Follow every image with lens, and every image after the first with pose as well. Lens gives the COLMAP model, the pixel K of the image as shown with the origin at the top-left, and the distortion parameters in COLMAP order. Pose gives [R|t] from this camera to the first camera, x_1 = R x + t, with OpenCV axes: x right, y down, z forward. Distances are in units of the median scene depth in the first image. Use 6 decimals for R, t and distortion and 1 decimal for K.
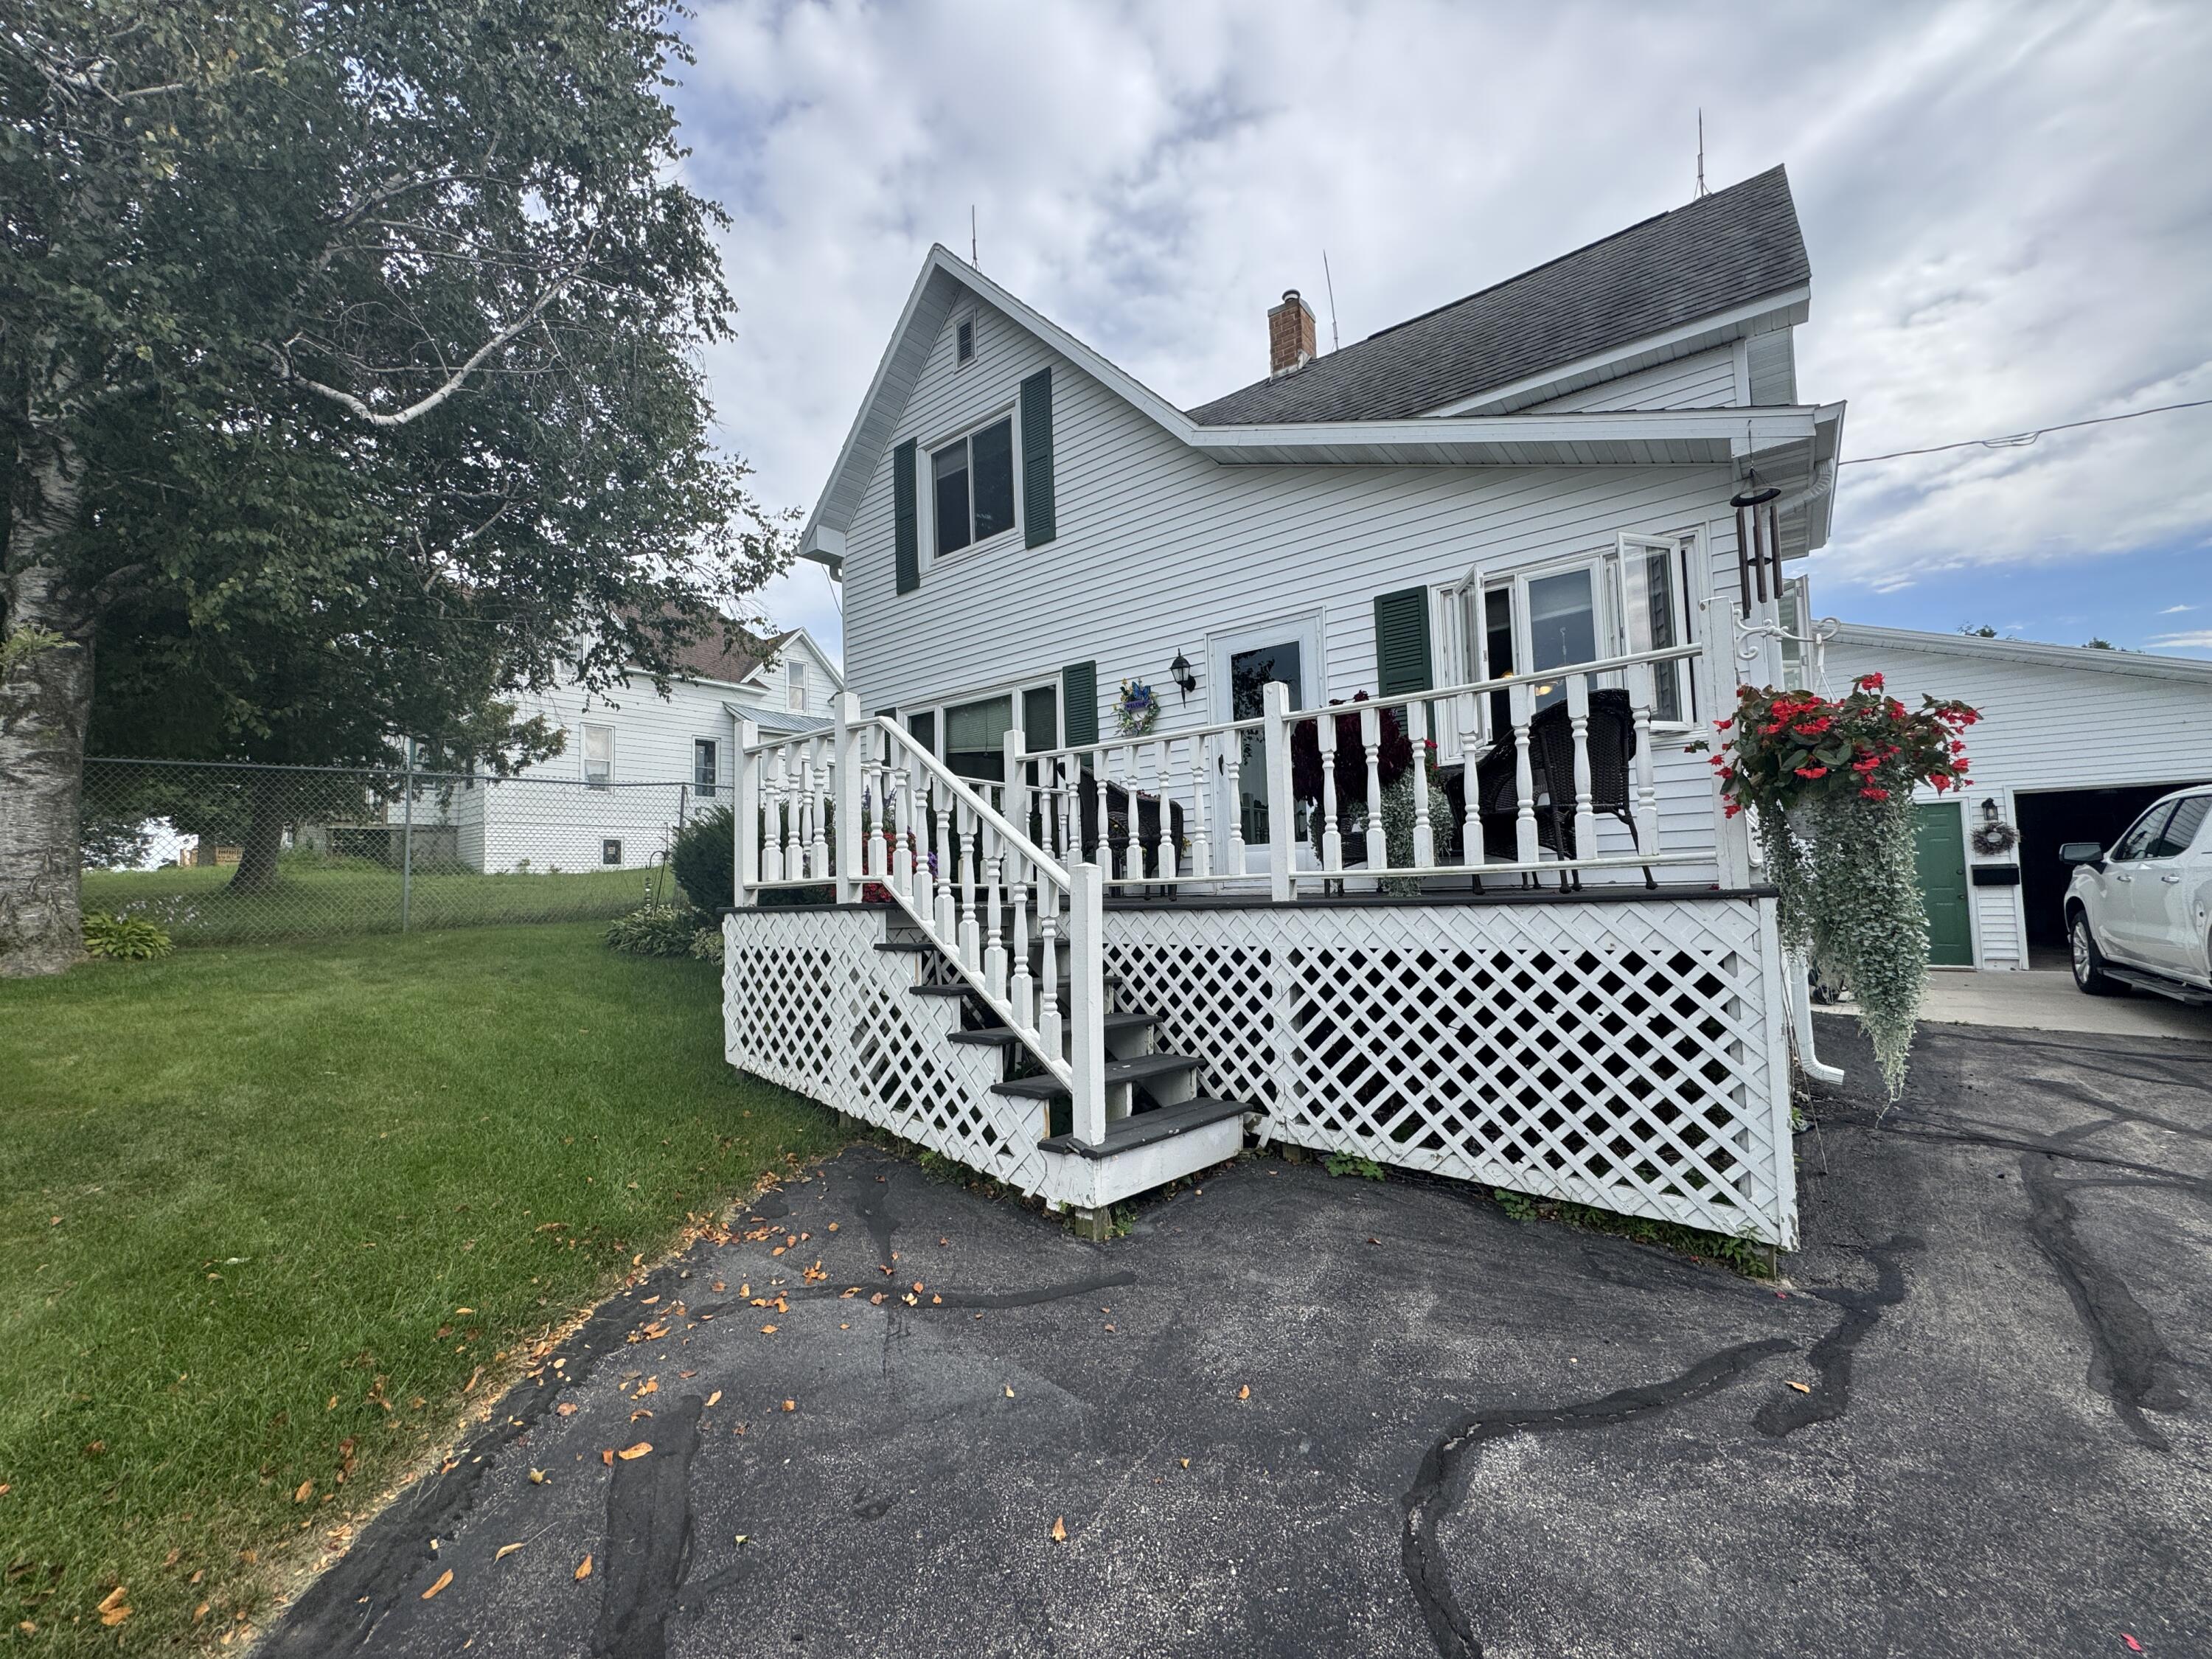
lens RADIAL K [[885.9, 0, 1092.6], [0, 885.9, 837.3], [0, 0, 1]] dist [-0.010829, 0.000112]
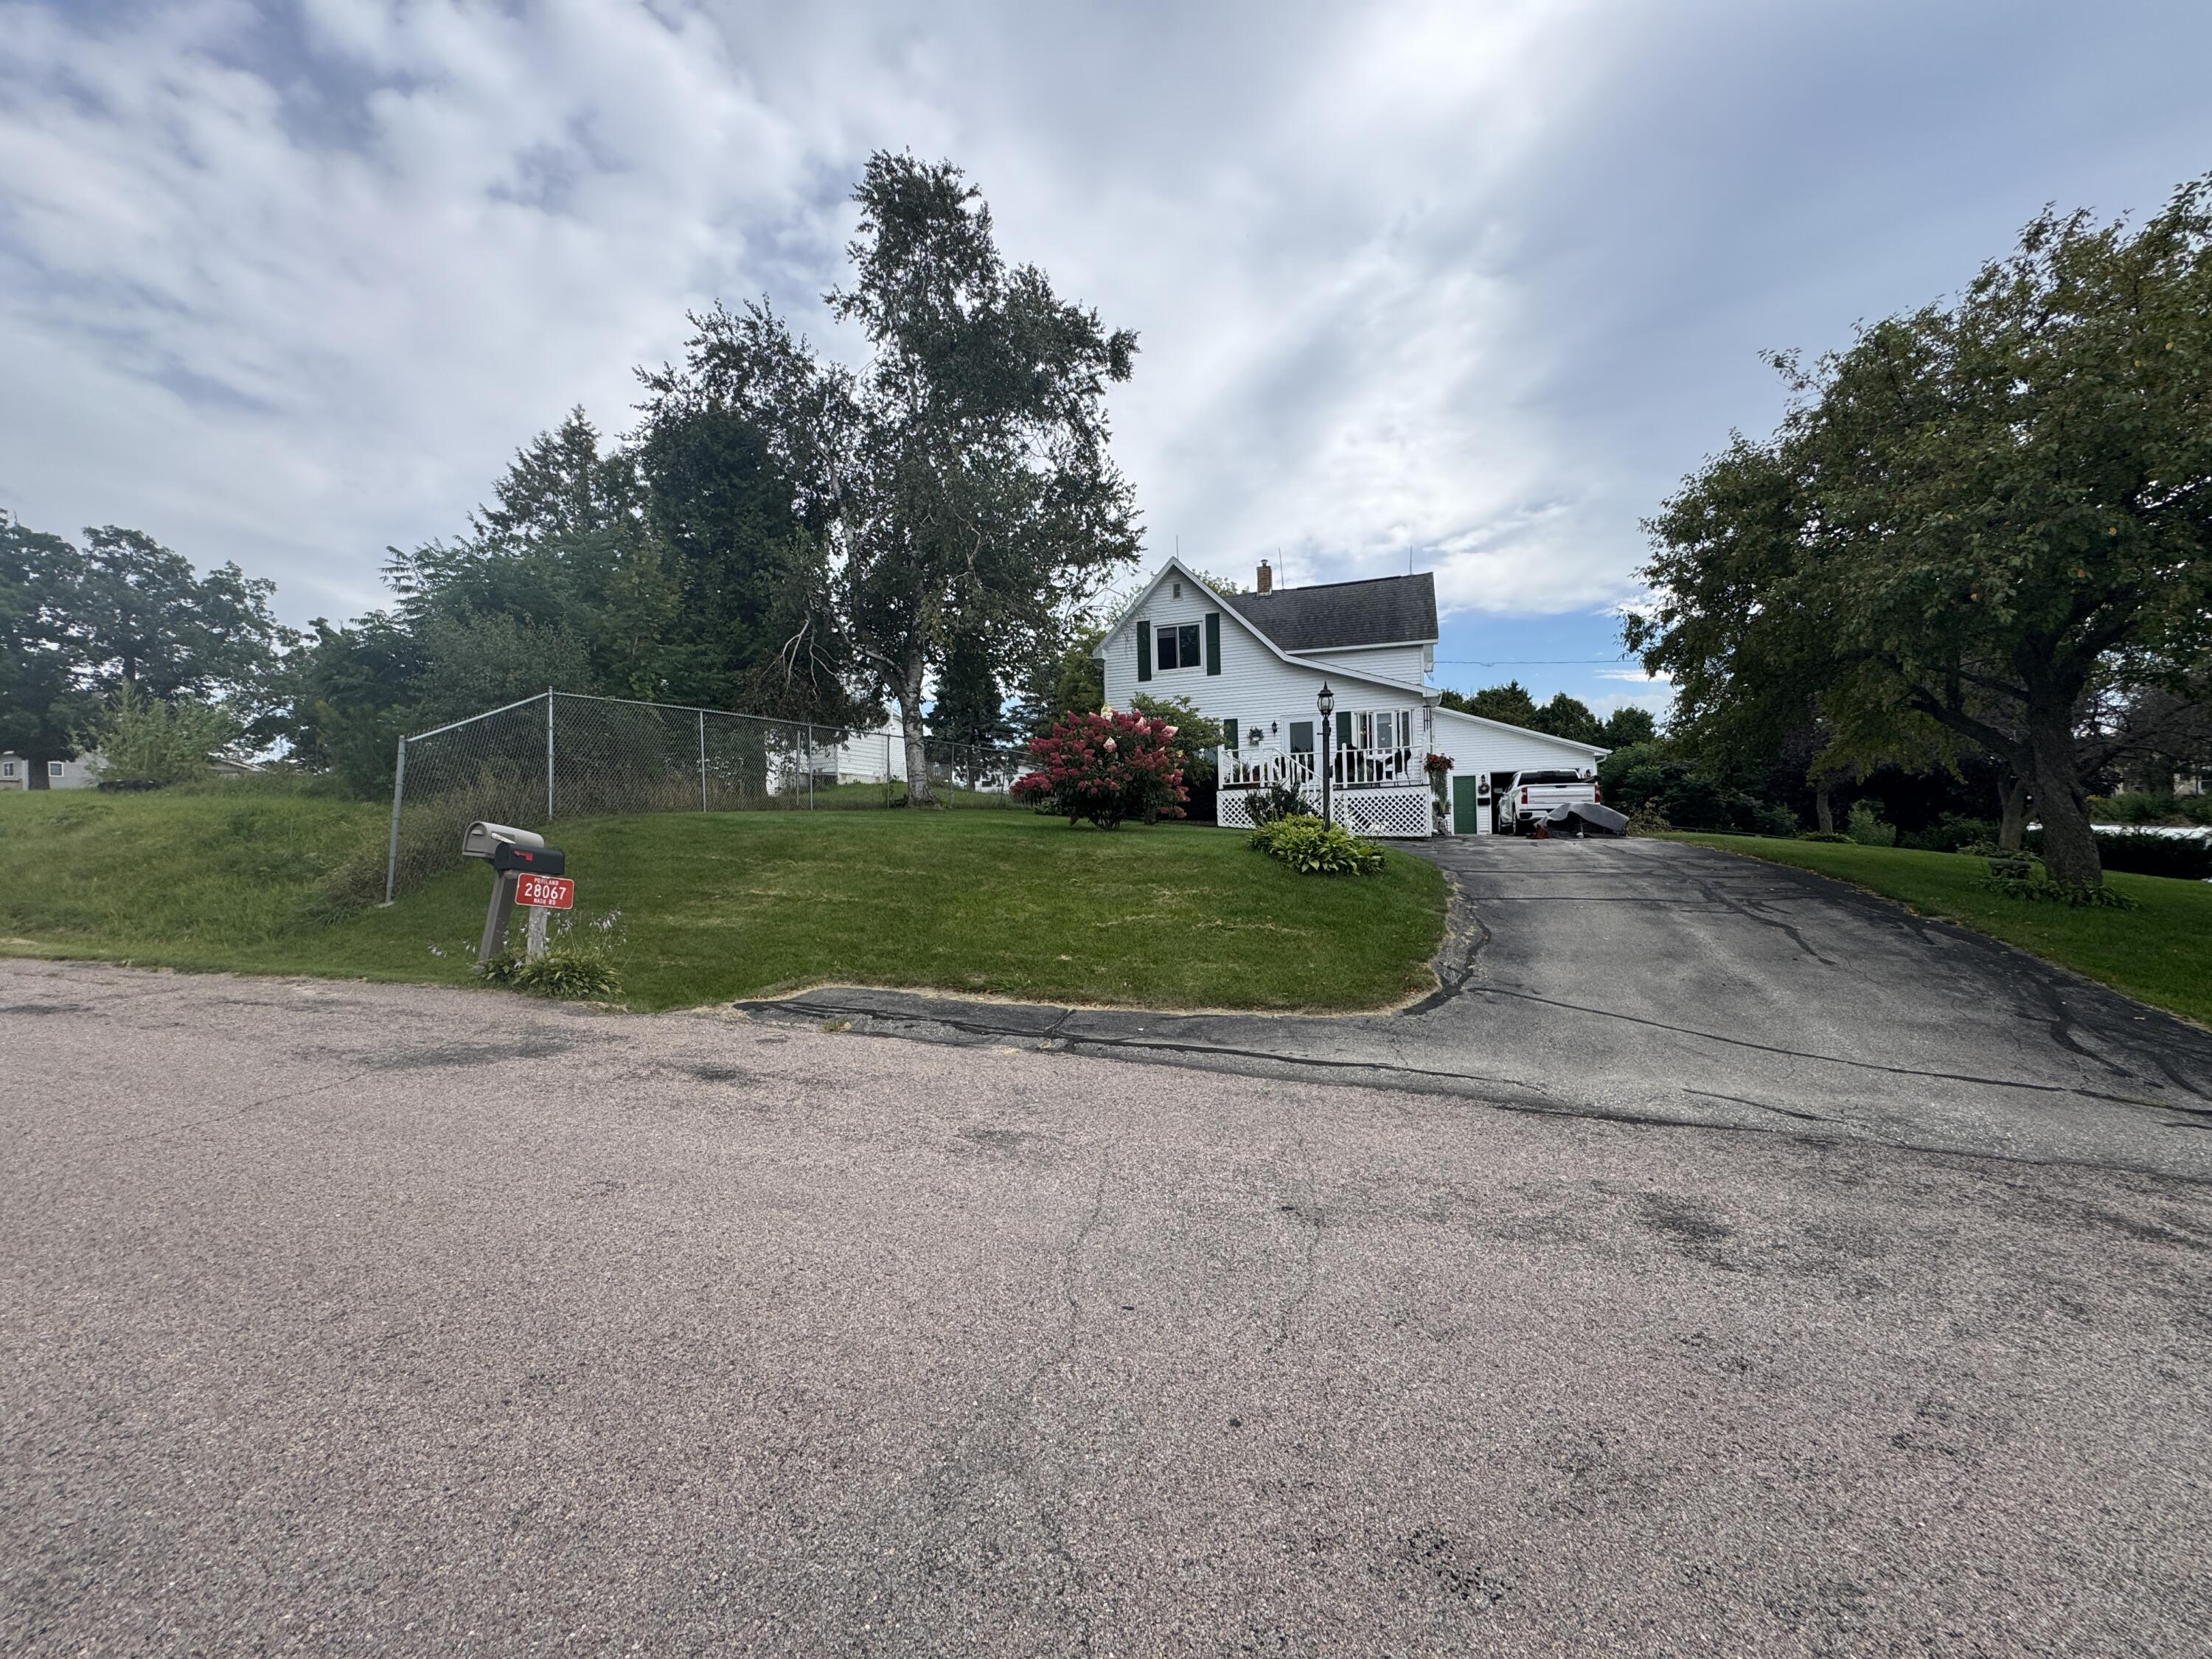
lens RADIAL K [[885.9, 0, 1105.3], [0, 885.9, 832.8], [0, 0, 1]] dist [-0.010829, 0.000112]
pose [[0.942424, 0.008020, 0.334325, -1.554148], [-0.020010, 0.999273, 0.032436, 0.108261], [-0.333821, -0.037259, 0.941900, -1.851759]]
